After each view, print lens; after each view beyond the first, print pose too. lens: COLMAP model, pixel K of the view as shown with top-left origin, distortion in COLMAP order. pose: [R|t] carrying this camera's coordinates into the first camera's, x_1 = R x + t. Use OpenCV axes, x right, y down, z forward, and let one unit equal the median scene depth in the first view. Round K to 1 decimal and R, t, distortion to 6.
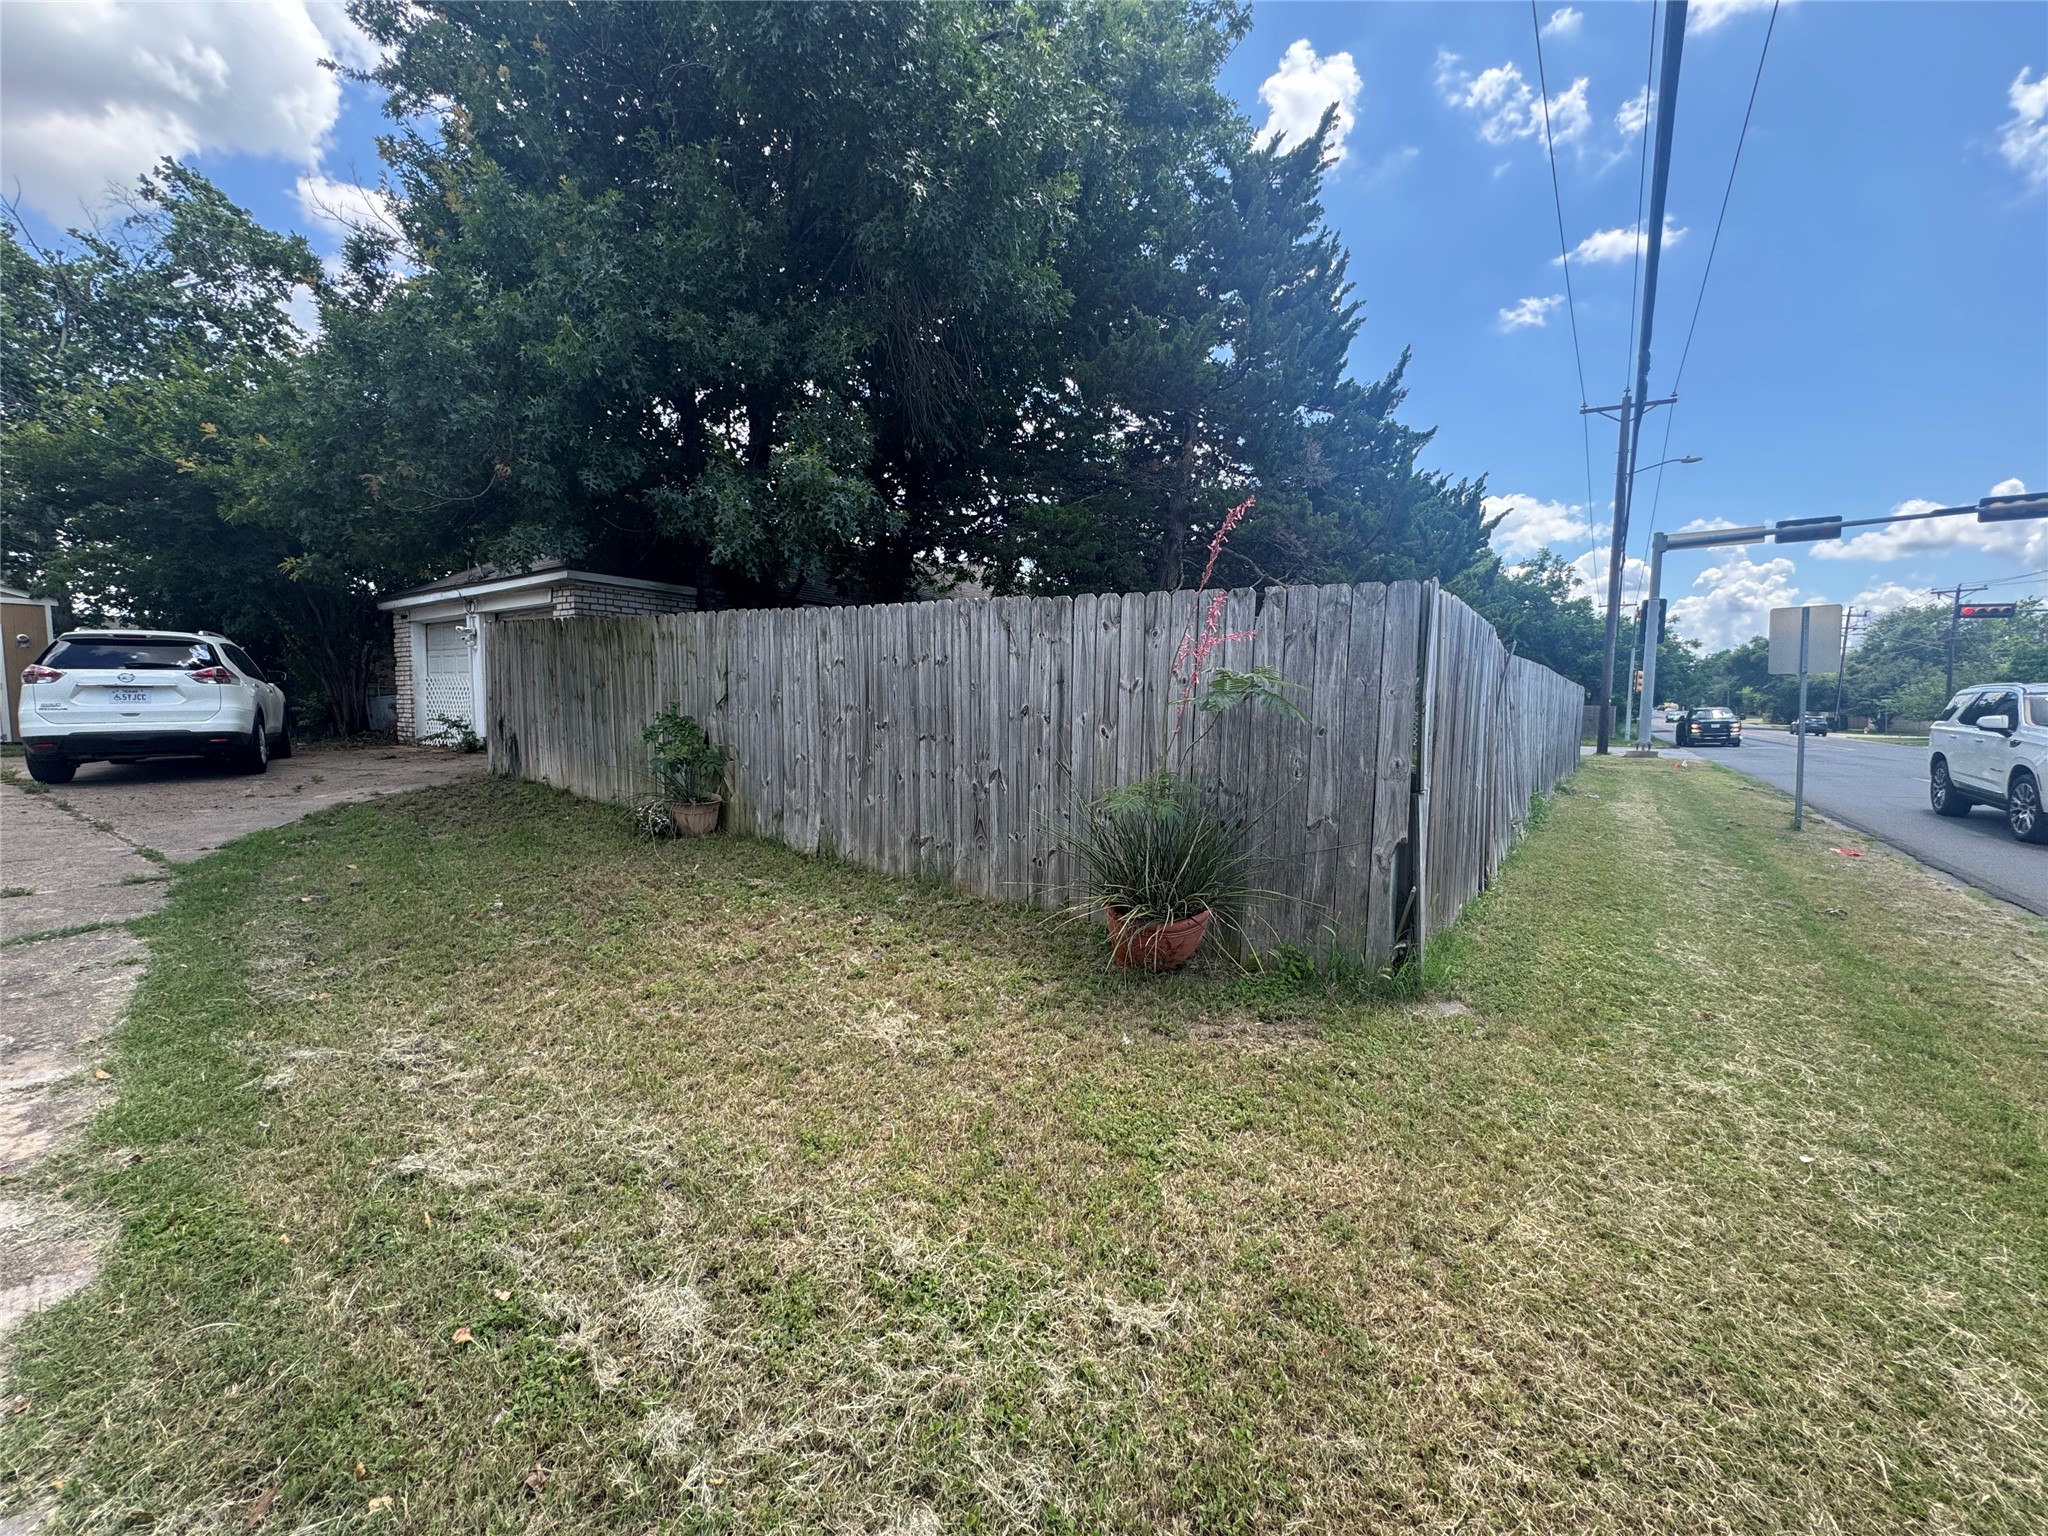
lens RADIAL K [[819.1, 0, 1024.0], [0, 819.1, 768.0], [0, 0, 1]] dist [-0.004060, 0.000751]
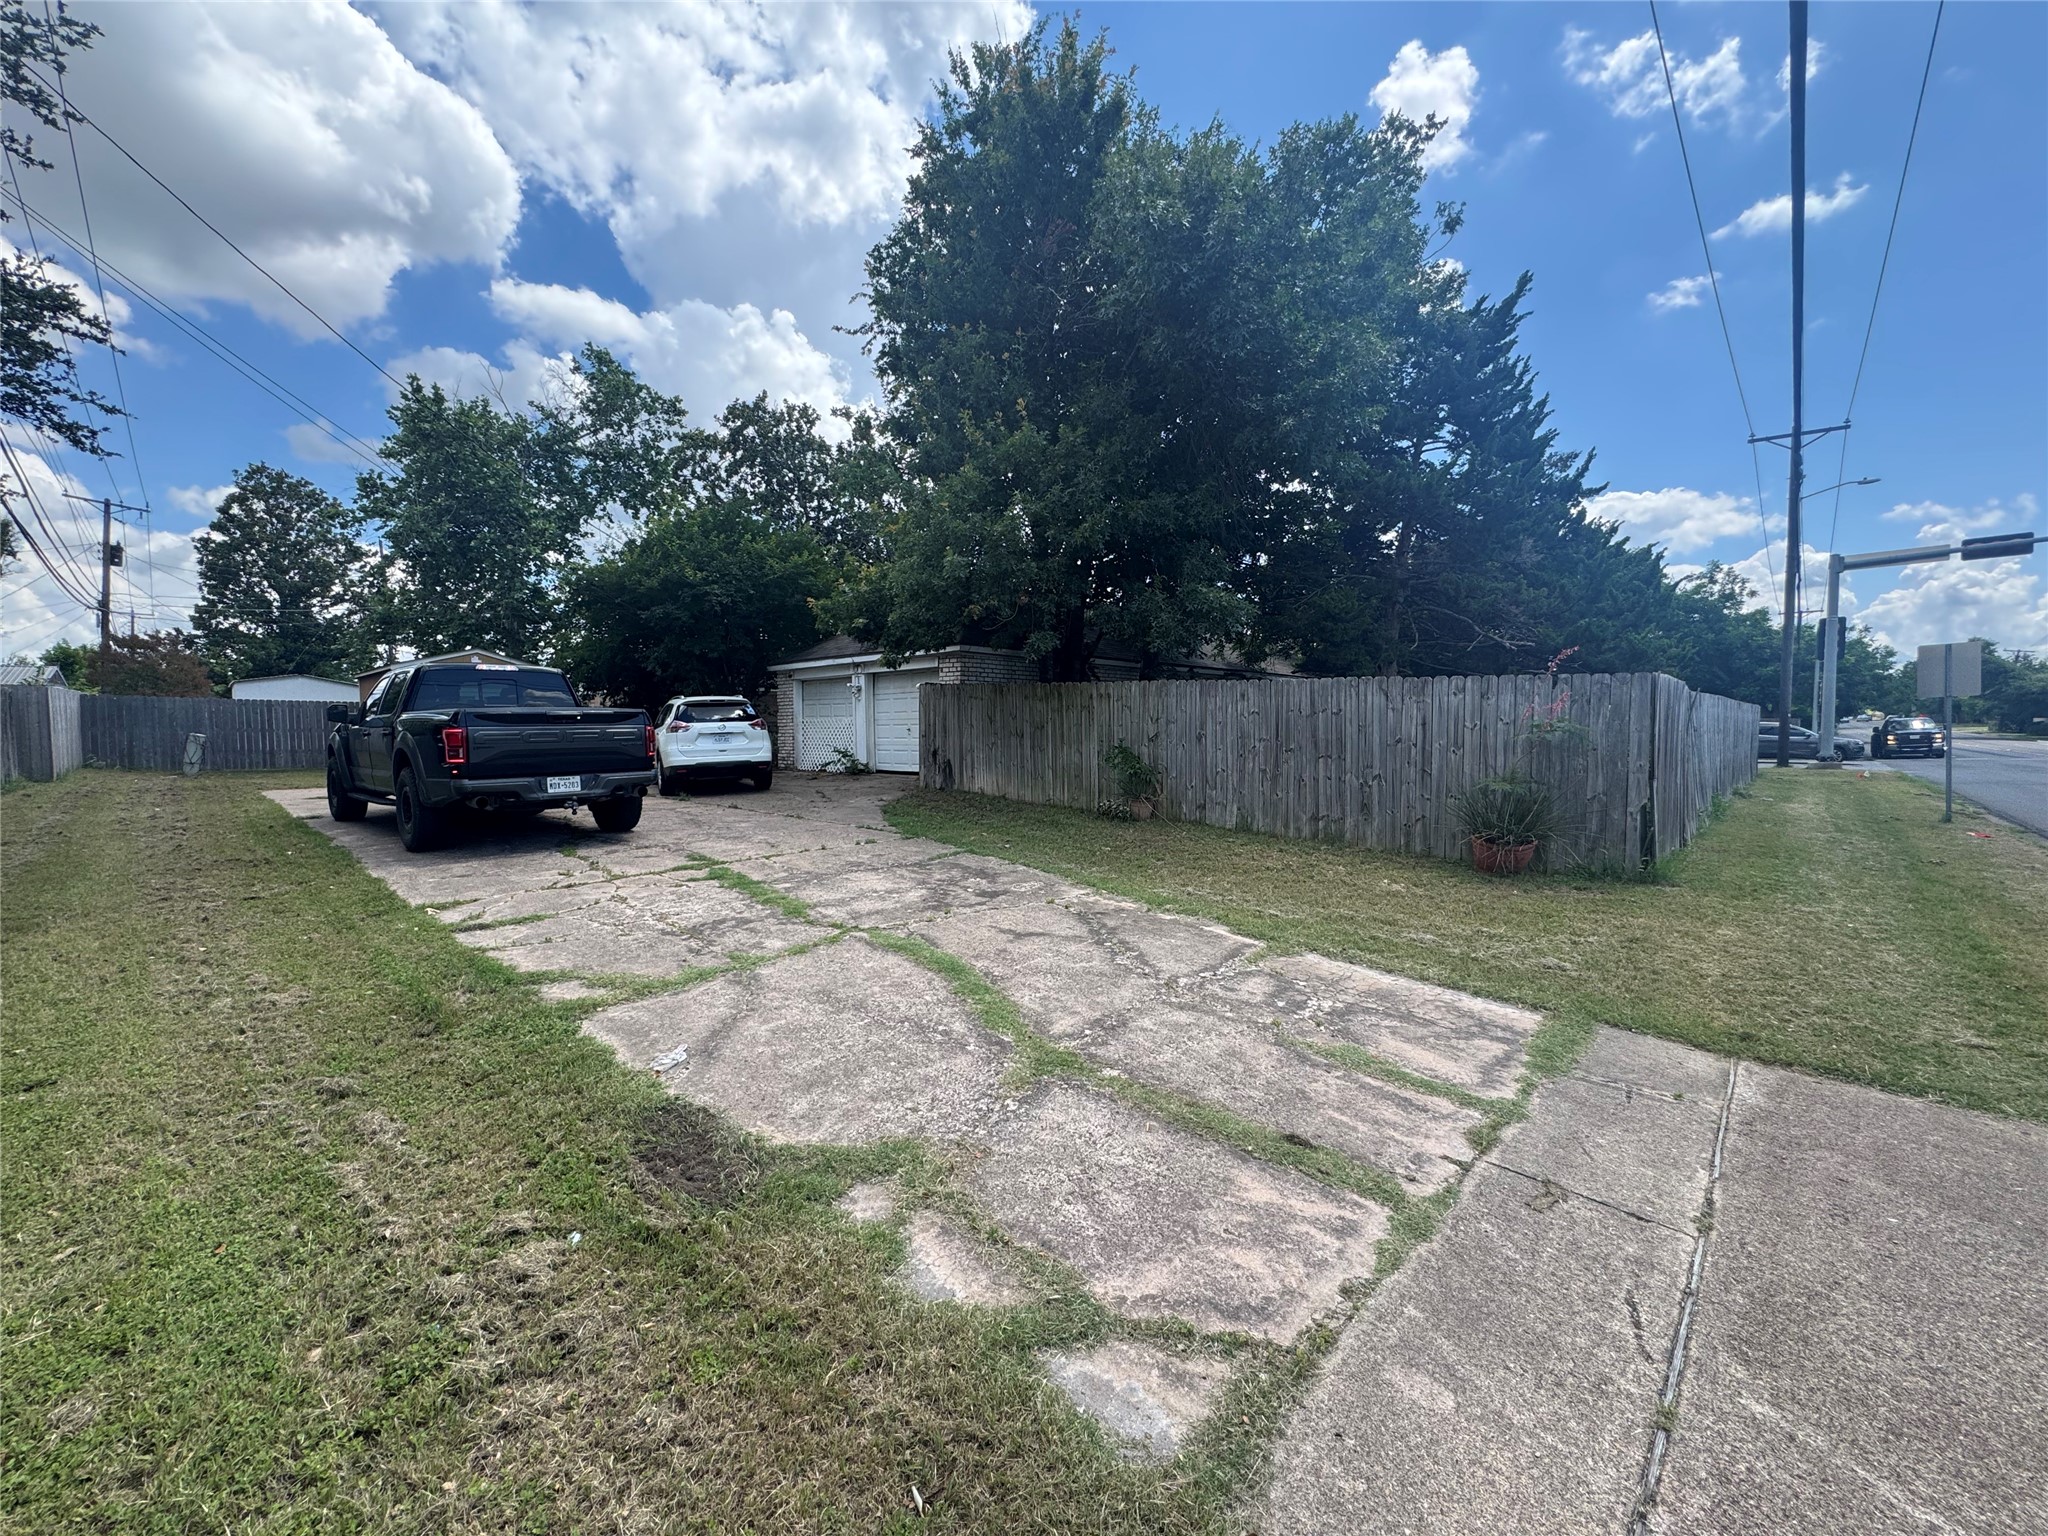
lens RADIAL K [[819.1, 0, 1024.0], [0, 819.1, 768.0], [0, 0, 1]] dist [-0.004060, 0.000751]
pose [[0.990212, -0.013415, -0.138929, -0.379609], [0.009414, 0.999523, -0.029410, 0.023359], [0.139257, 0.027815, 0.989866, -0.591470]]
